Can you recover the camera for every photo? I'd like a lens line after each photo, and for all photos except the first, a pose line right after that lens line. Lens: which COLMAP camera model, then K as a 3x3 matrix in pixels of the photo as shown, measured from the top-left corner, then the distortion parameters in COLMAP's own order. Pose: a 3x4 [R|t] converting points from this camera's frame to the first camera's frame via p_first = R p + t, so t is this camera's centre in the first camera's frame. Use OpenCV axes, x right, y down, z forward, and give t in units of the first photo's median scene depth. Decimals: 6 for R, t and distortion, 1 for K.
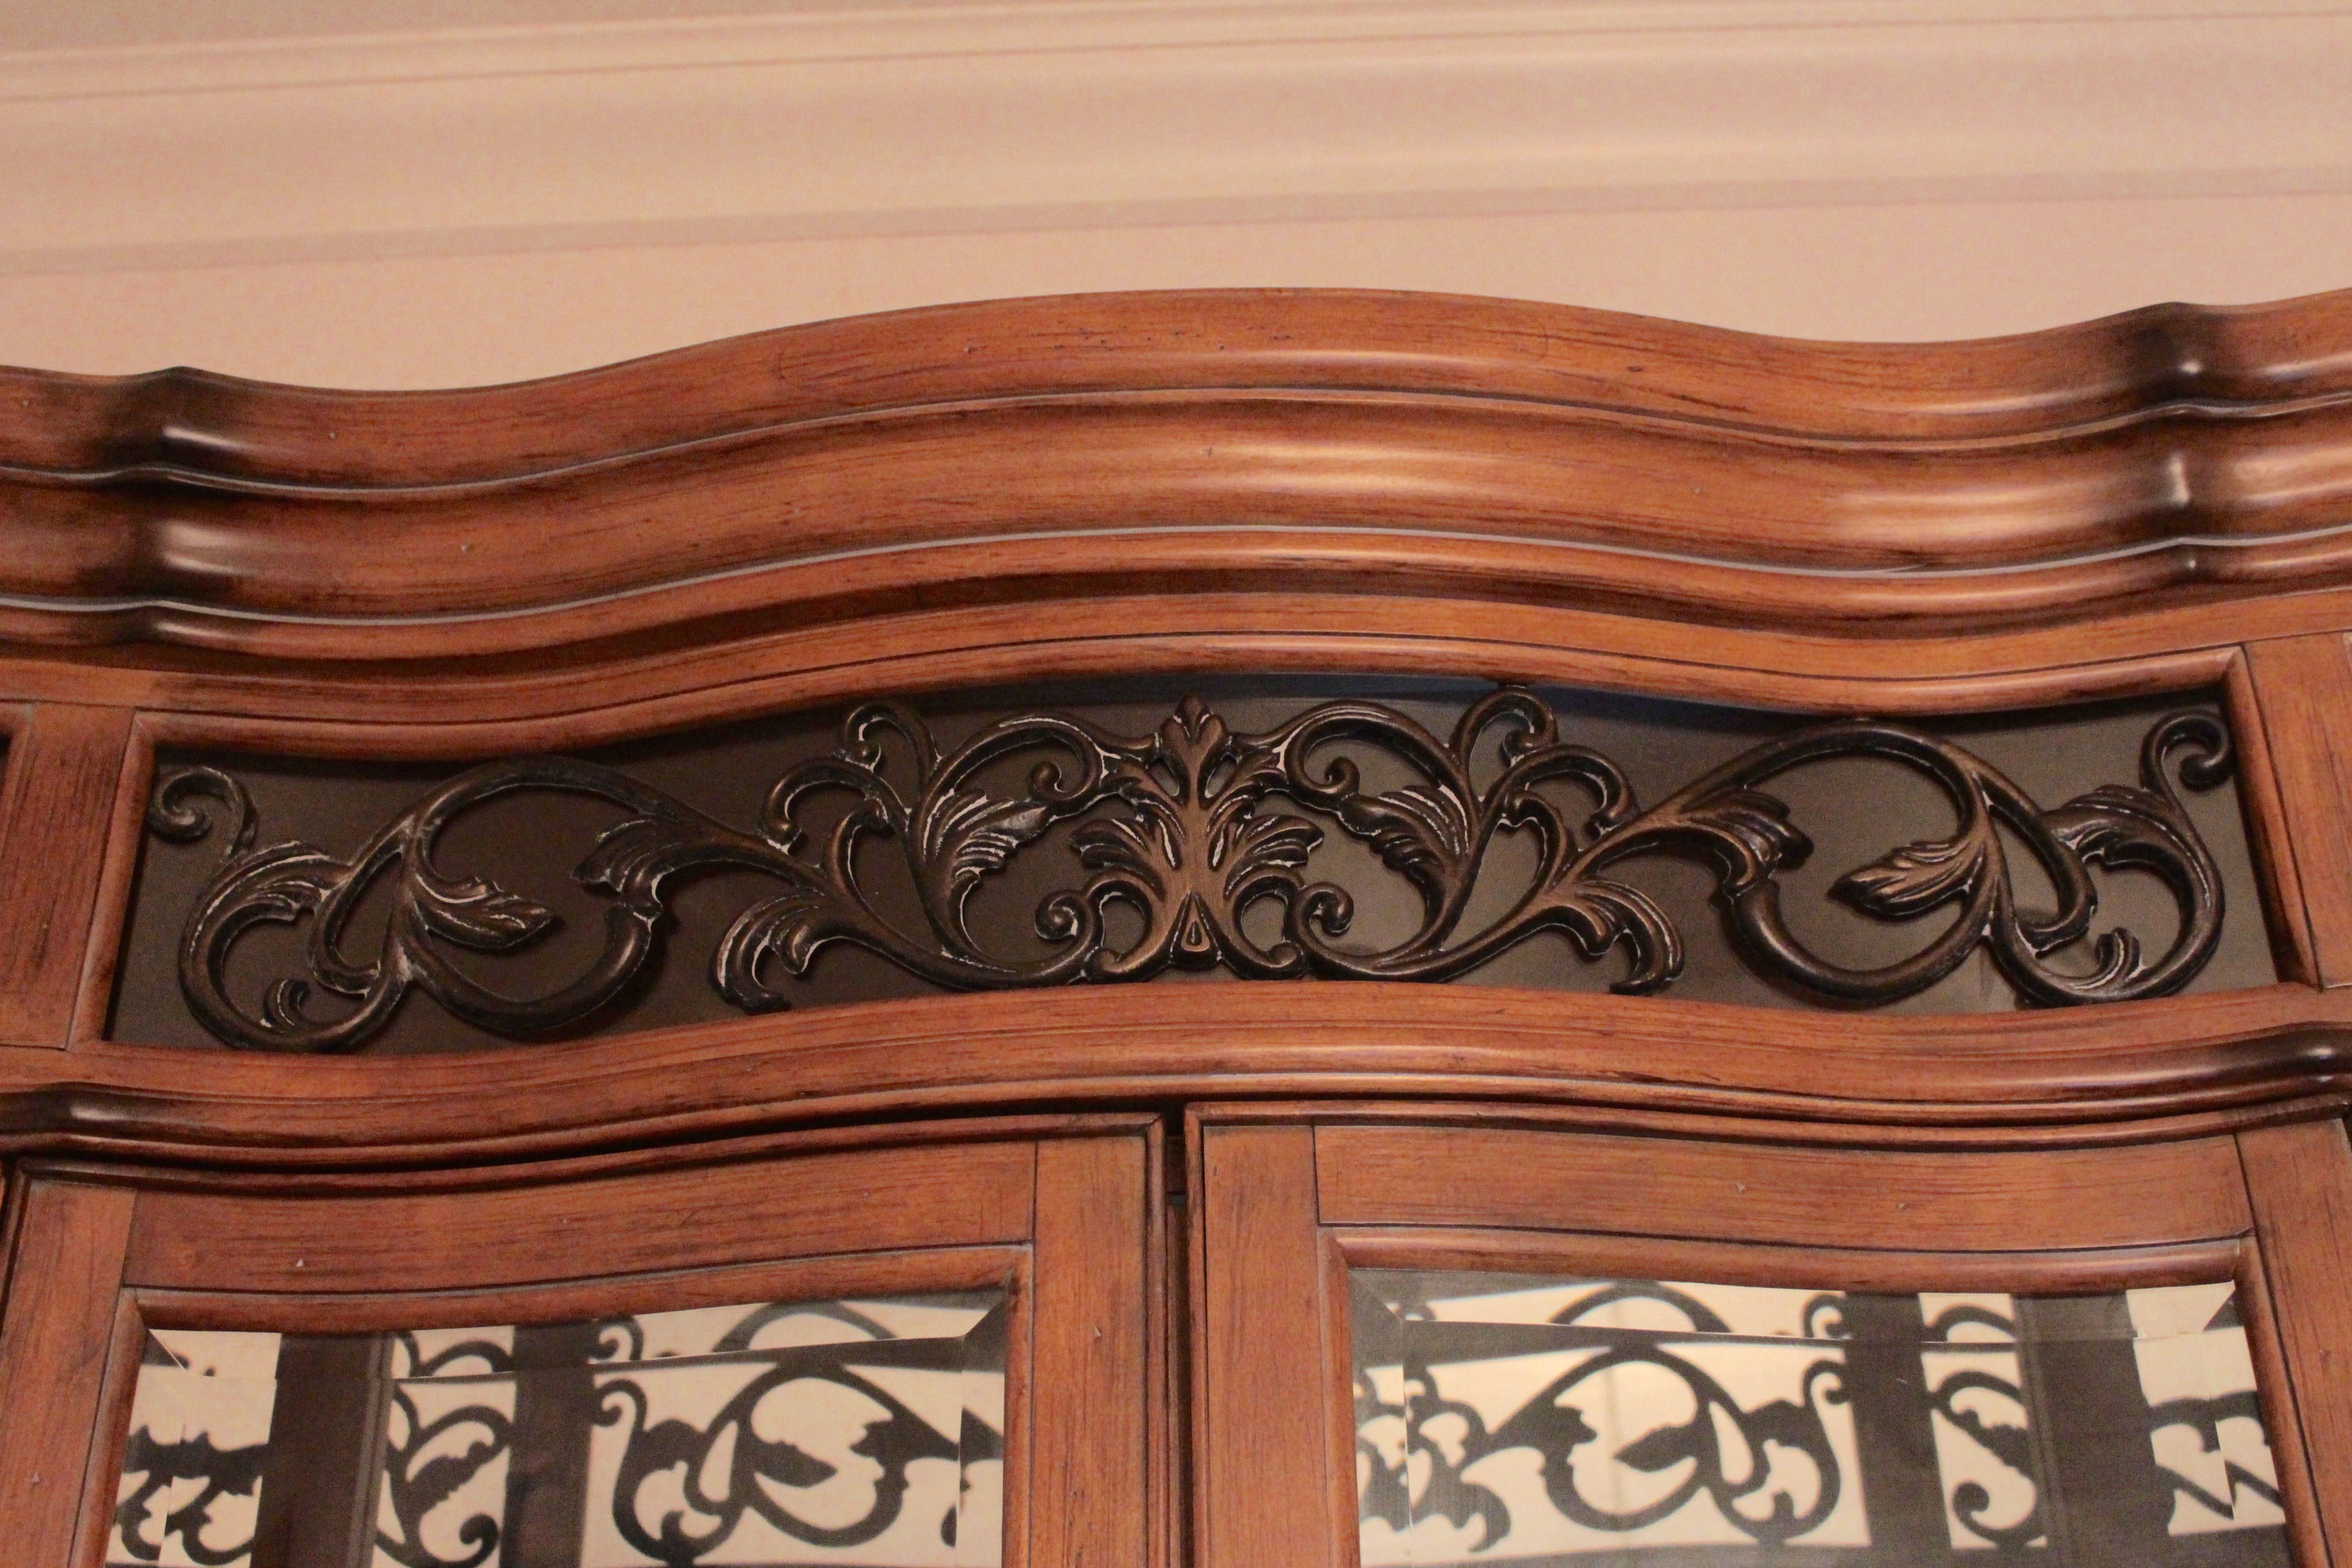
lens RADIAL K [[2765.7, 0, 1176.0], [0, 2765.7, 784.0], [0, 0, 1]] dist [-0.119250, 0.001342]
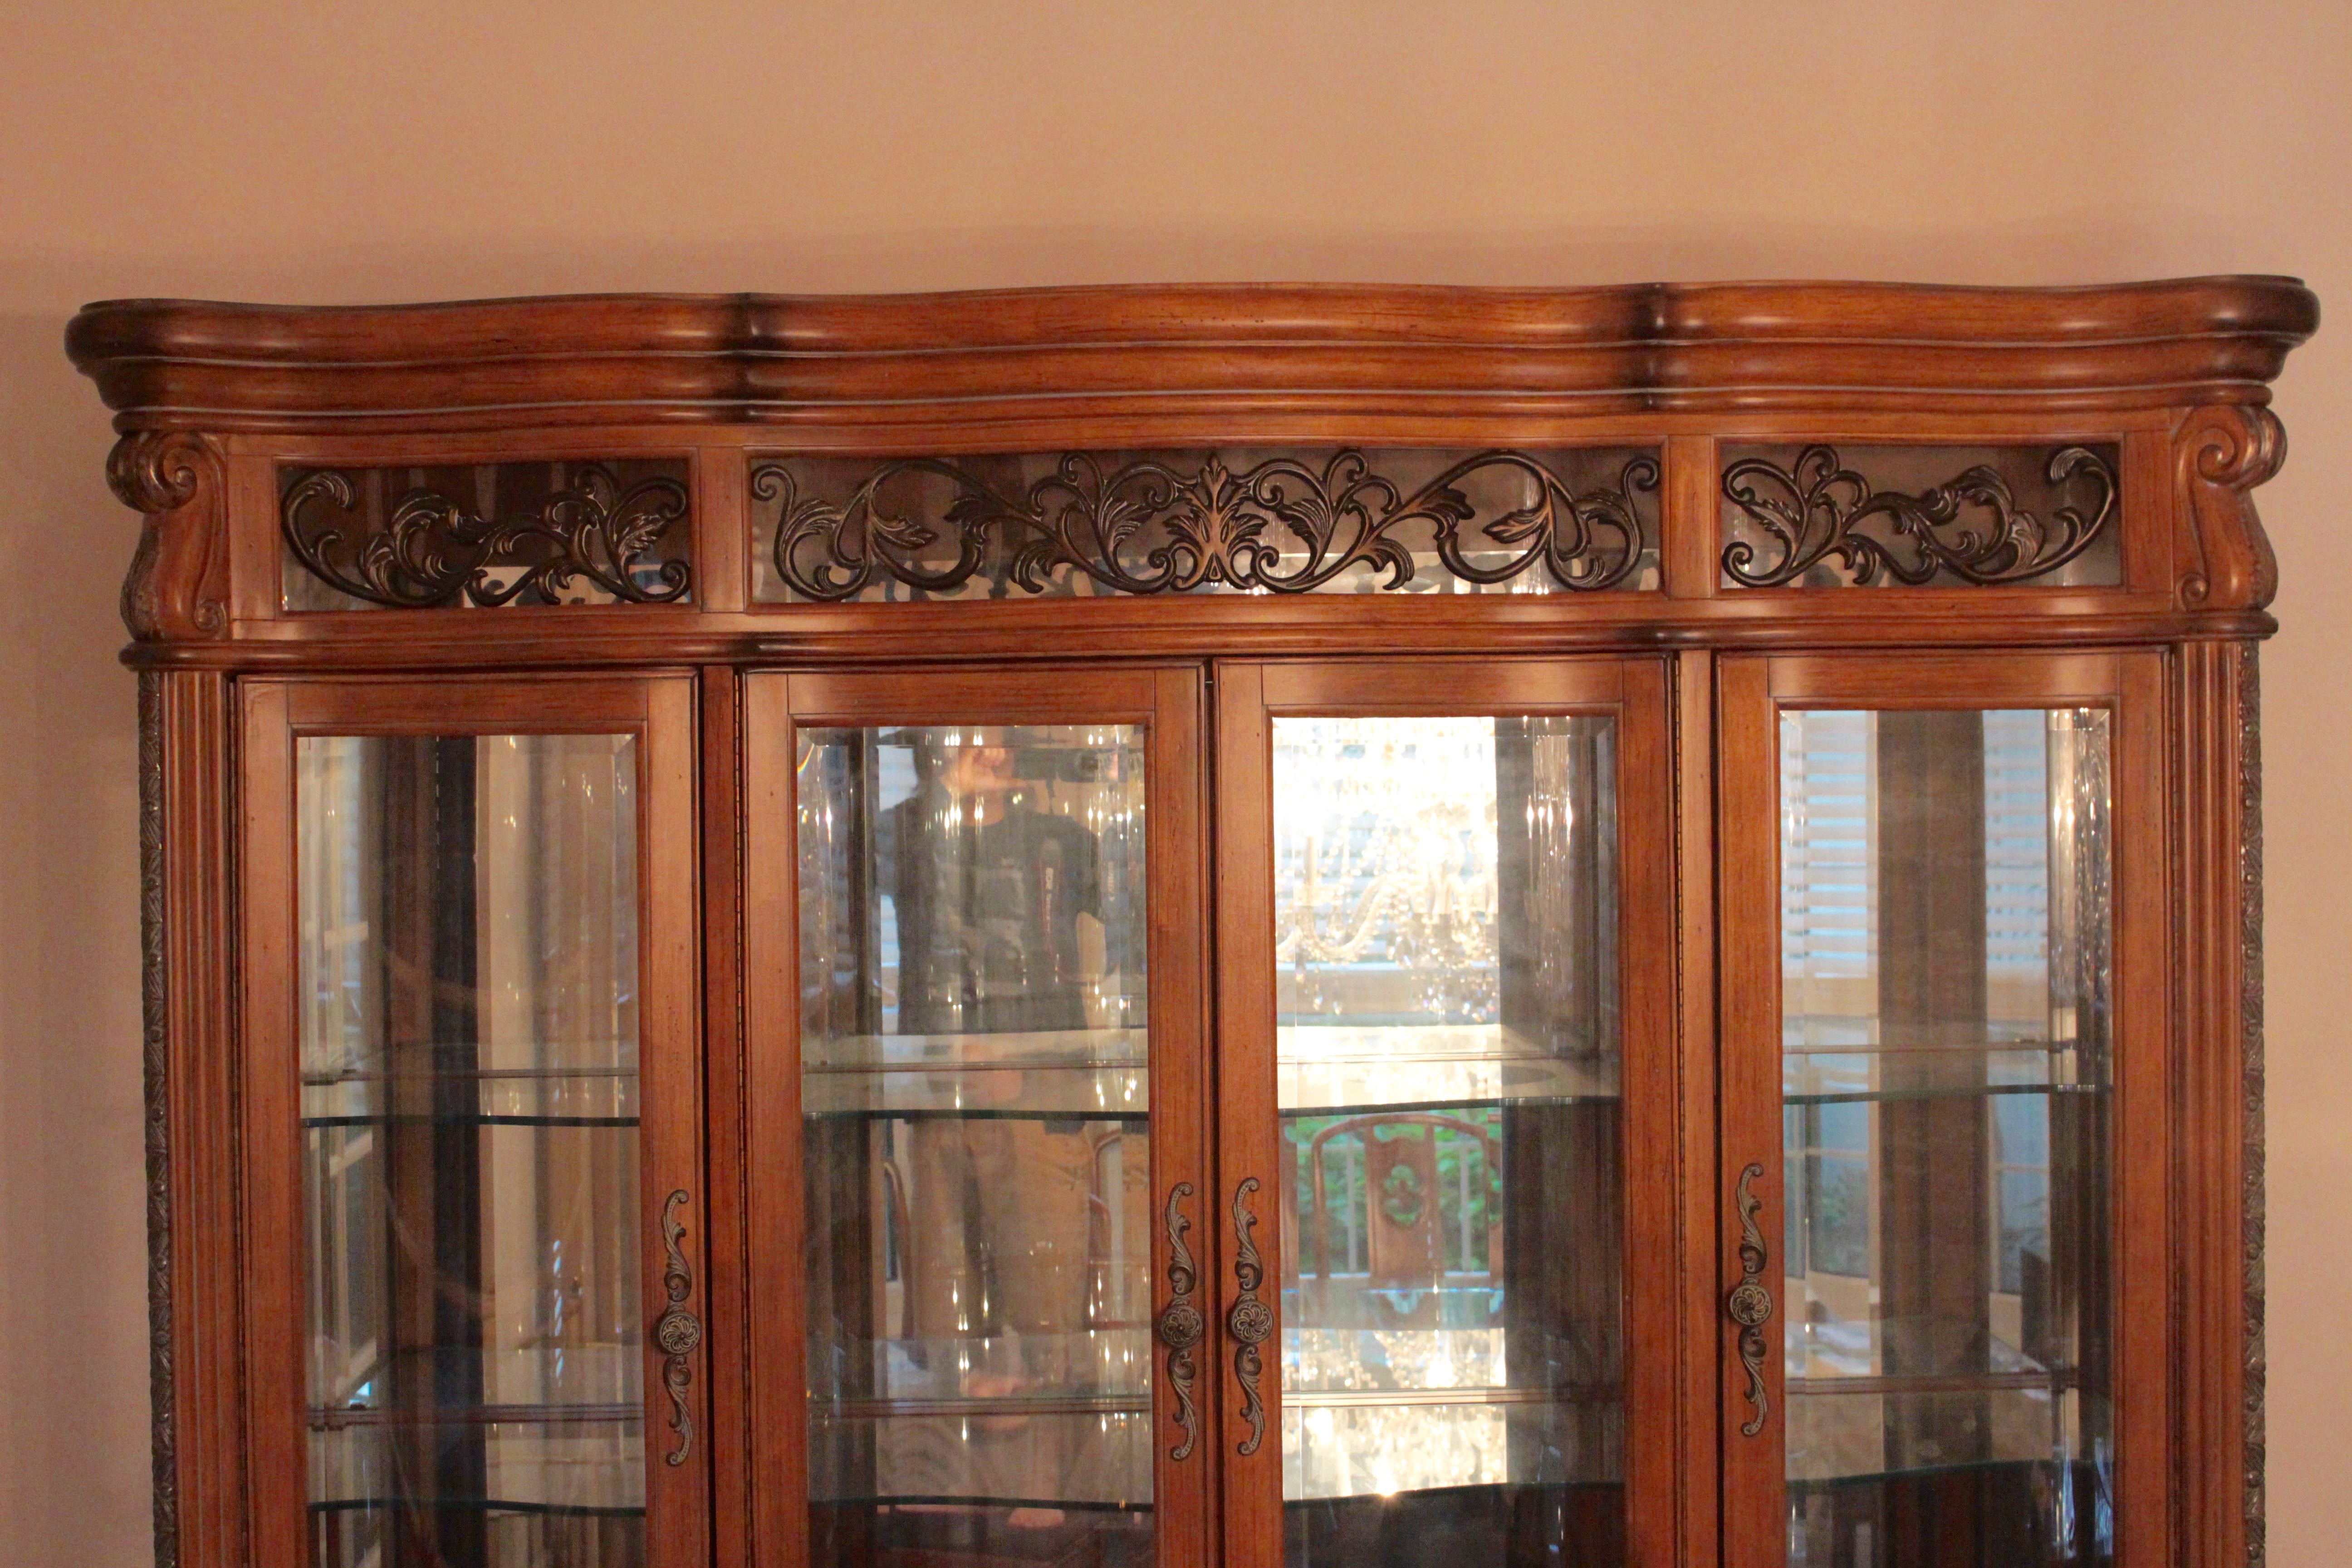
lens RADIAL K [[3033.8, 0, 1176.0], [0, 3033.8, 784.0], [0, 0, 1]] dist [-0.090172, -0.024792]
pose [[0.998104, -0.003298, 0.061460, -0.181440], [-0.027500, 0.869453, 0.493250, -1.038681], [-0.055063, -0.494005, 0.867713, -1.339679]]
